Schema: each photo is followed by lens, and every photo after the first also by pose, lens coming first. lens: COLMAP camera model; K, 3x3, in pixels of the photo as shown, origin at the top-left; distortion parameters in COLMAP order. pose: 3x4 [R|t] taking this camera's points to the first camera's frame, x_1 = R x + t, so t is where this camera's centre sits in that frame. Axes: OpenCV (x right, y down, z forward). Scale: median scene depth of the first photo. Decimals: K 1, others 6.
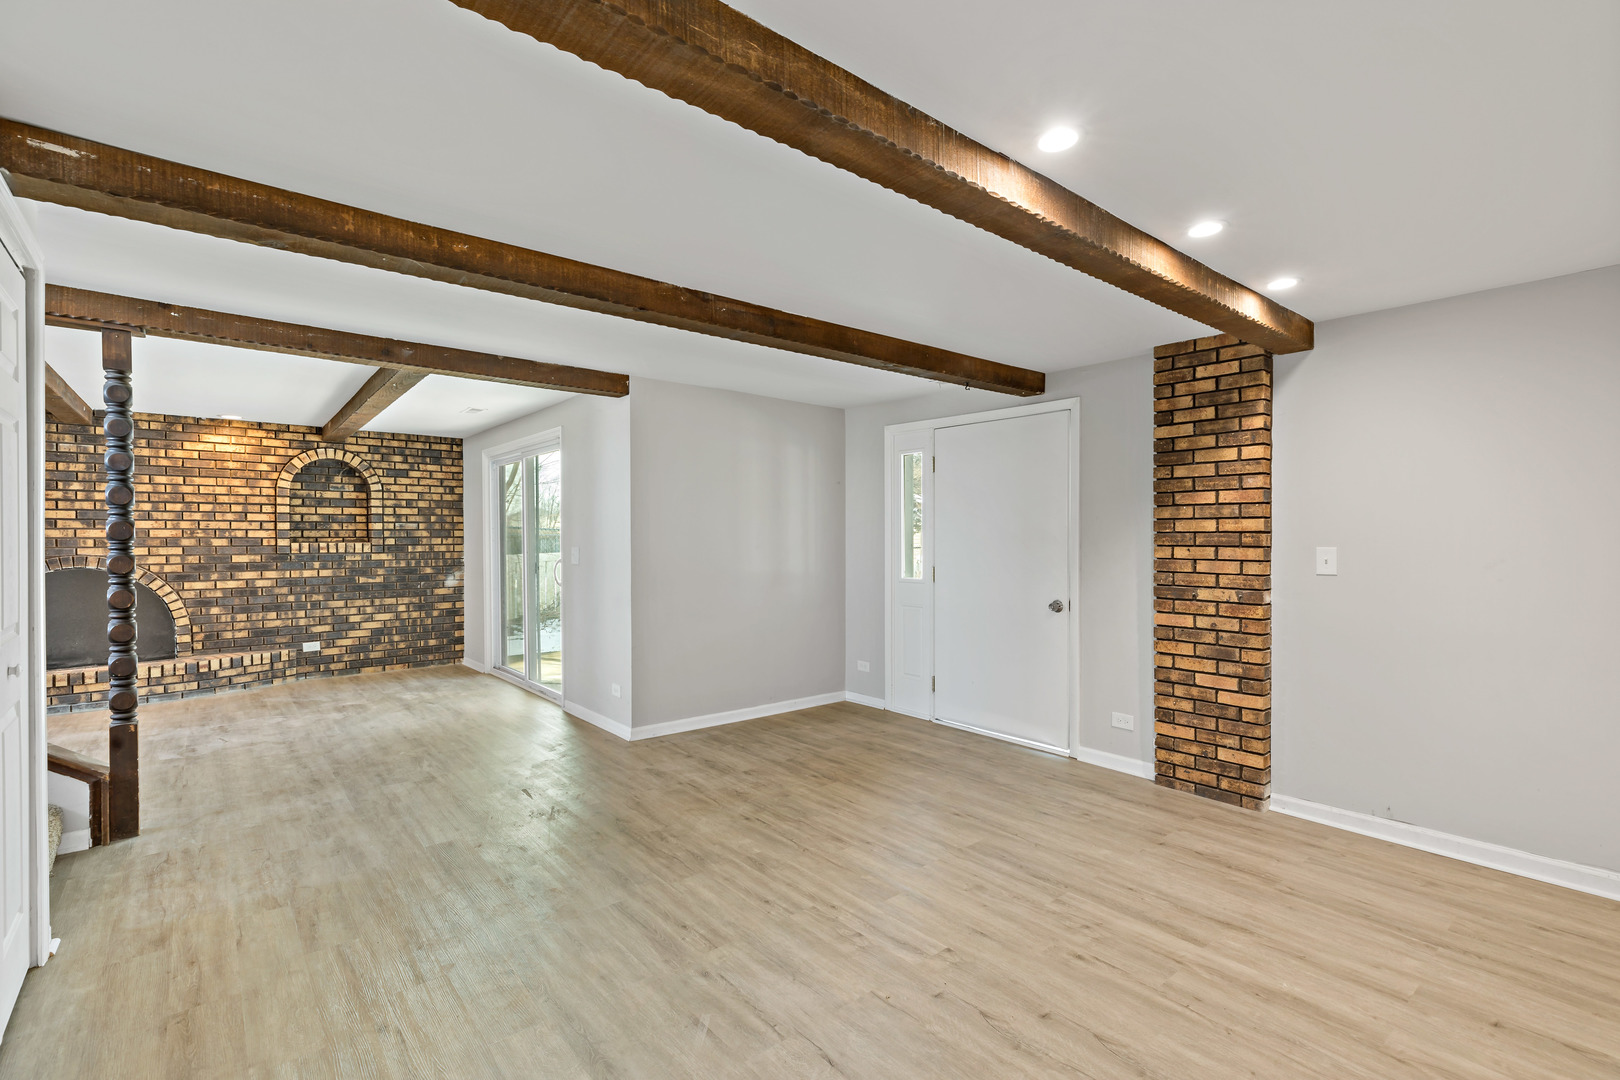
lens RADIAL K [[726.3, 0, 808.8], [0, 726.3, 543.3], [0, 0, 1]] dist [0.004375, 0.000494]
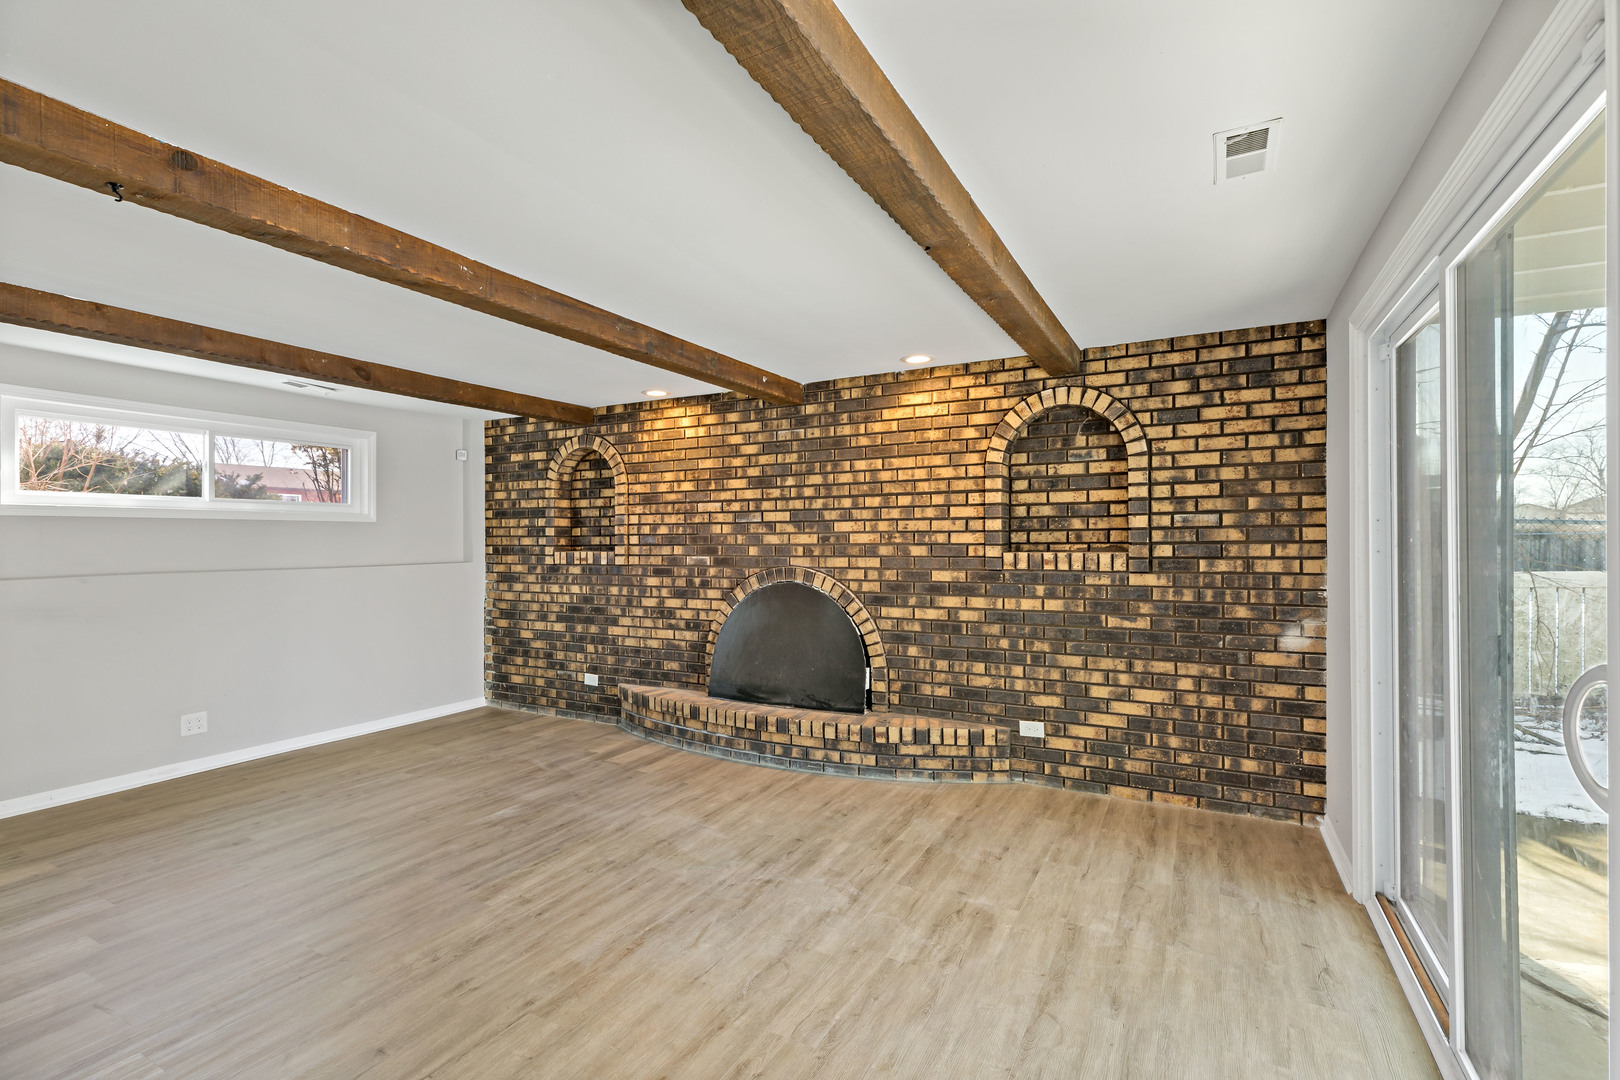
lens RADIAL K [[726.3, 0, 808.8], [0, 726.3, 548.9], [0, 0, 1]] dist [0.004375, 0.000494]
pose [[0.380758, 0.003243, -0.924669, -0.207309], [-0.005959, 0.999982, 0.001053, -0.003093], [0.924655, 0.005109, 0.380771, 0.603619]]
